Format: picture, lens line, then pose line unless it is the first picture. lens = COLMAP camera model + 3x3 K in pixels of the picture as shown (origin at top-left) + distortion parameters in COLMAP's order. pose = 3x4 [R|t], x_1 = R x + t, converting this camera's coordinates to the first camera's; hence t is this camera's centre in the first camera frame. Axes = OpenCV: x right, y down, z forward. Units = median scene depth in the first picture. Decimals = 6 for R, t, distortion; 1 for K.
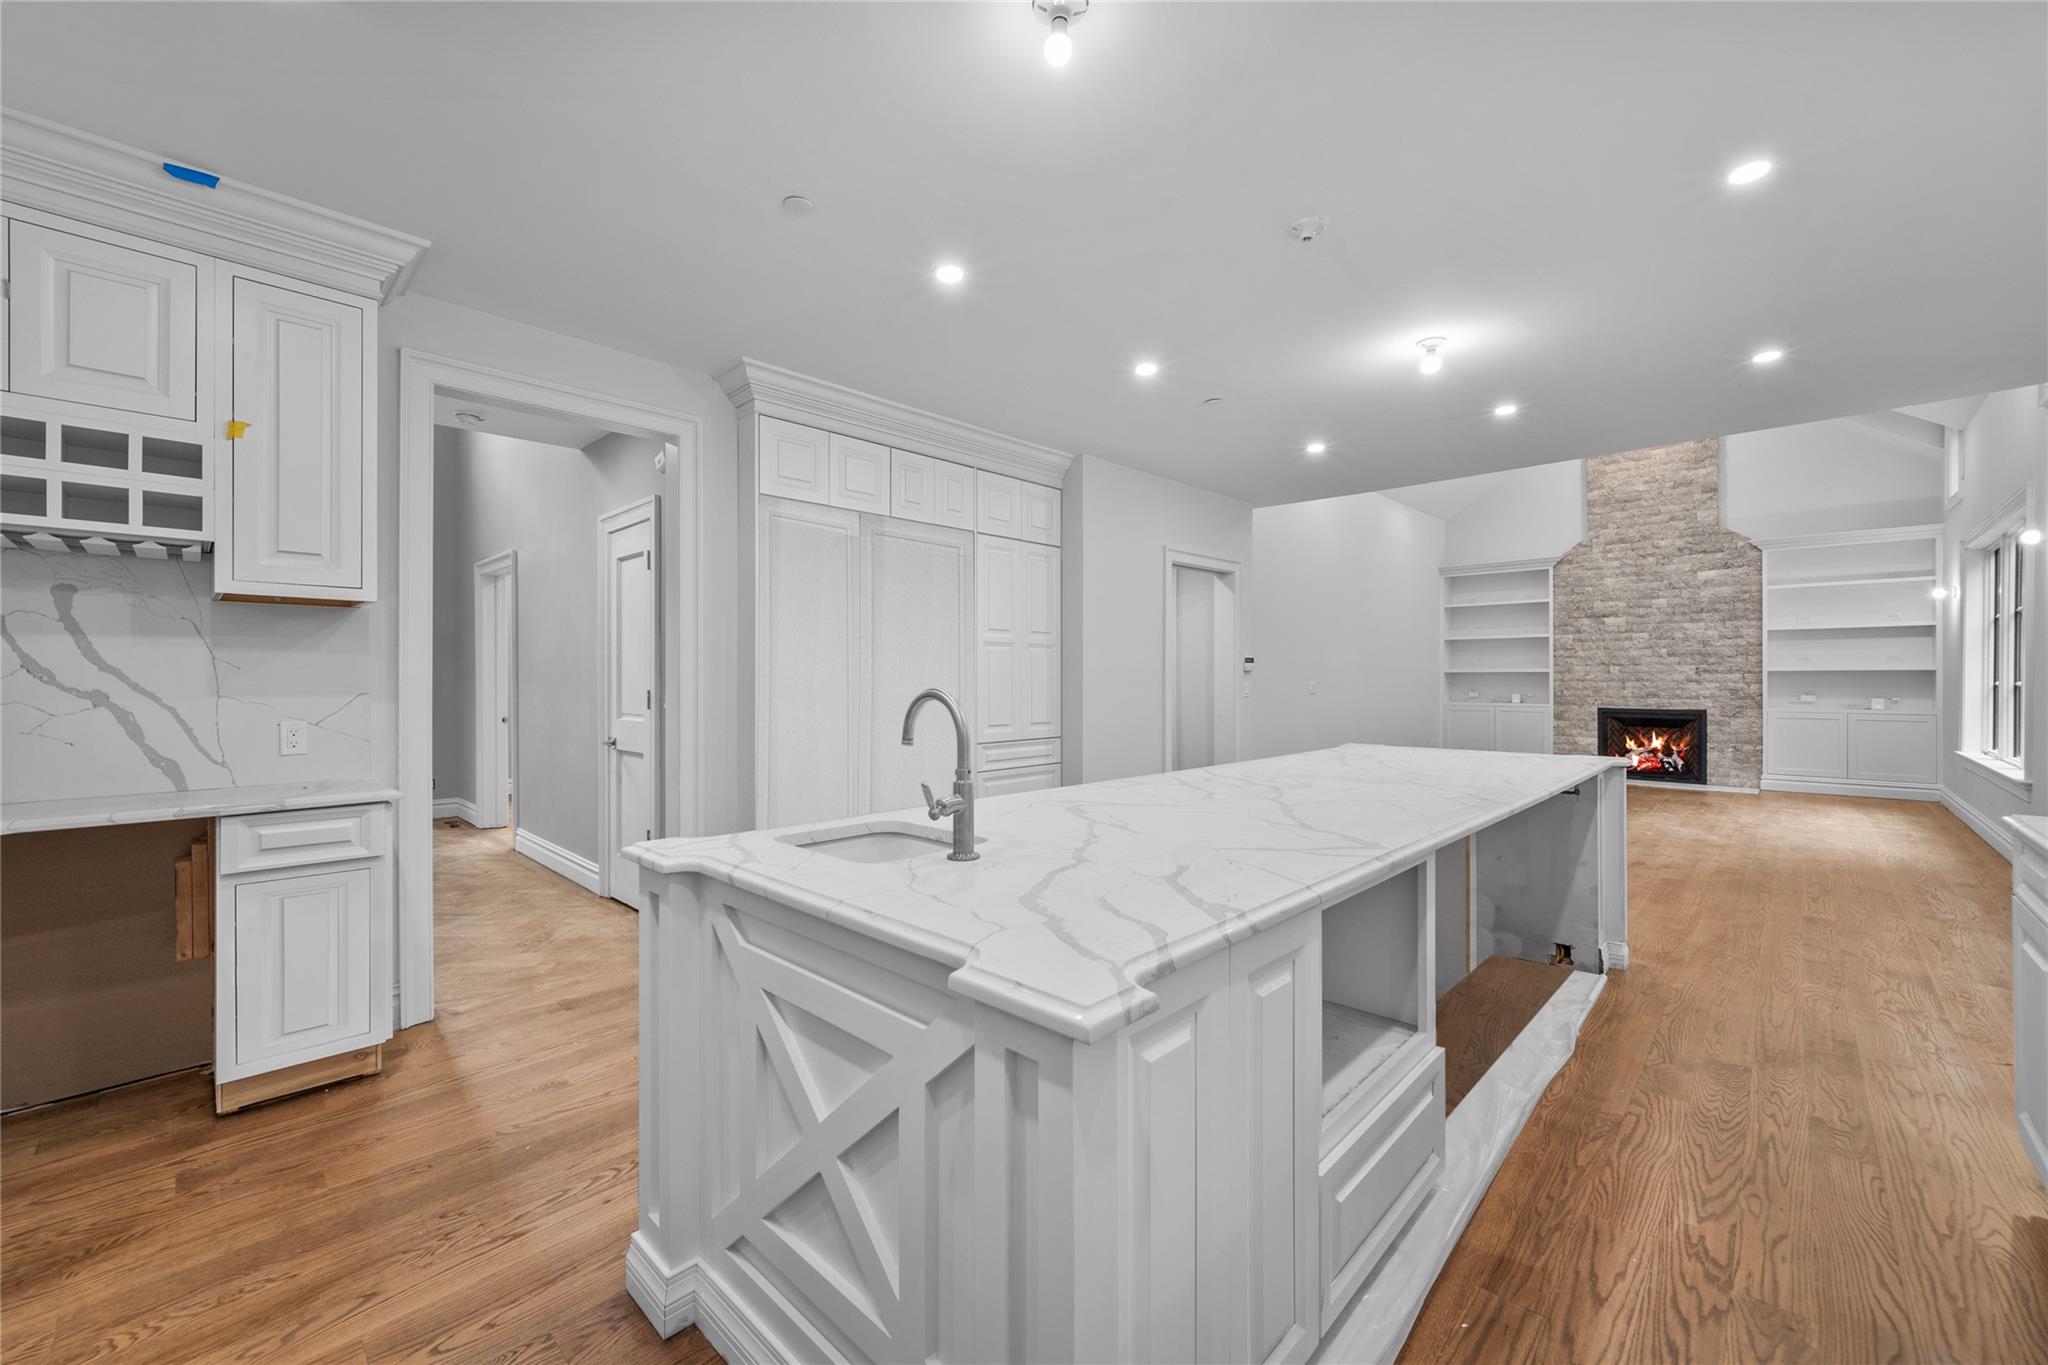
lens RADIAL K [[814.3, 0, 1027.4], [0, 814.3, 677.0], [0, 0, 1]] dist [-0.002503, -0.000156]
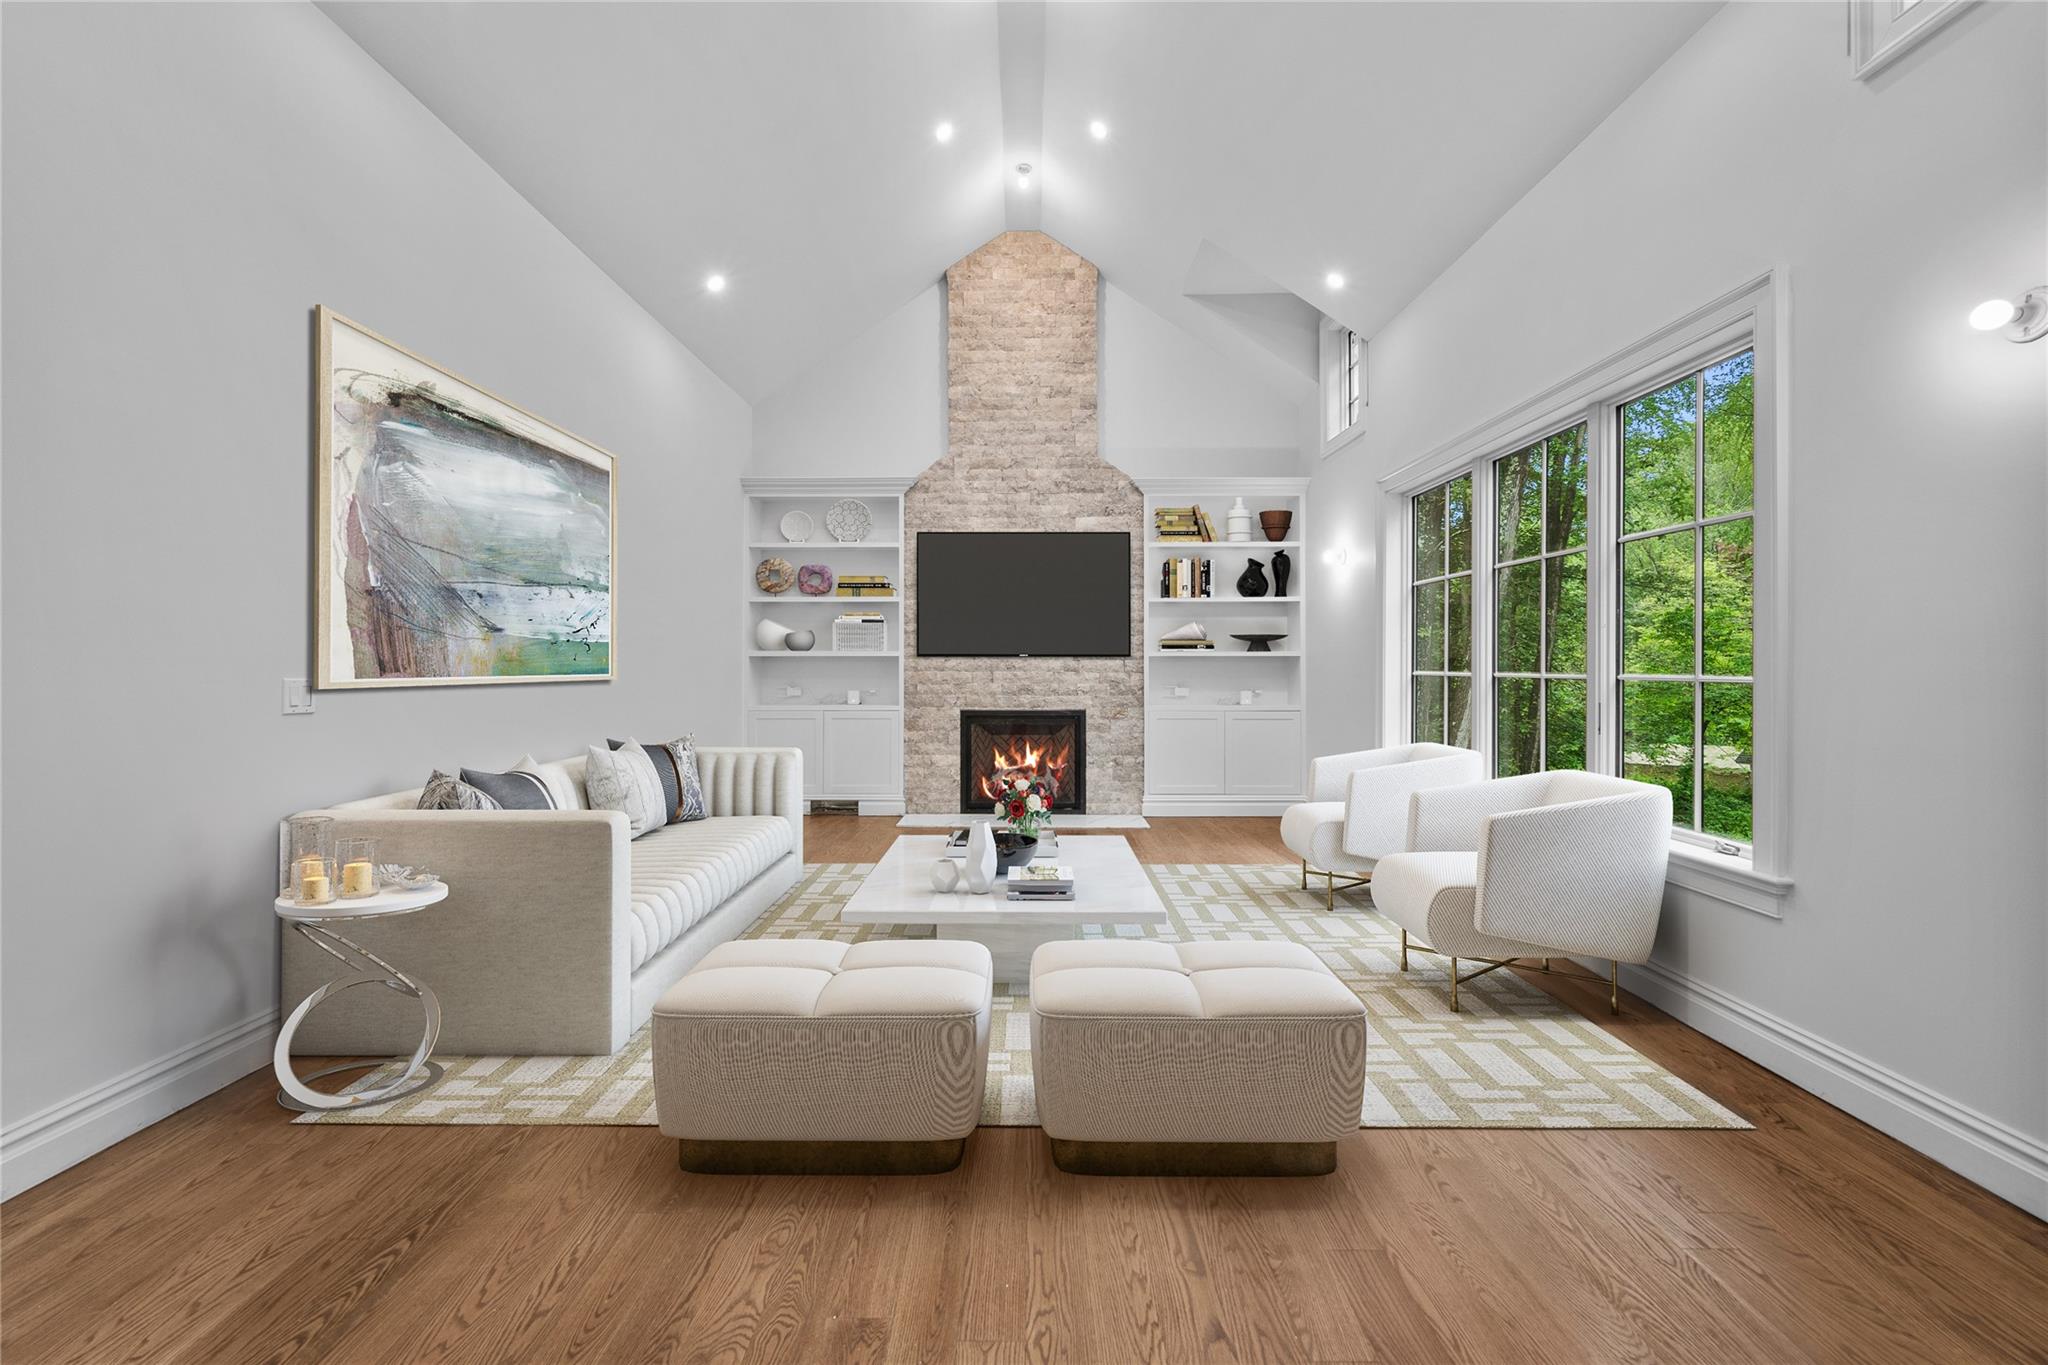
lens RADIAL K [[813.1, 0, 1017.6], [0, 813.1, 664.0], [0, 0, 1]] dist [-0.002310, 0.000165]
pose [[0.737054, 0.002895, 0.675827, 0.298756], [-0.001762, 0.999996, -0.002361, 0.001543], [-0.675831, 0.000549, 0.737056, 0.500277]]
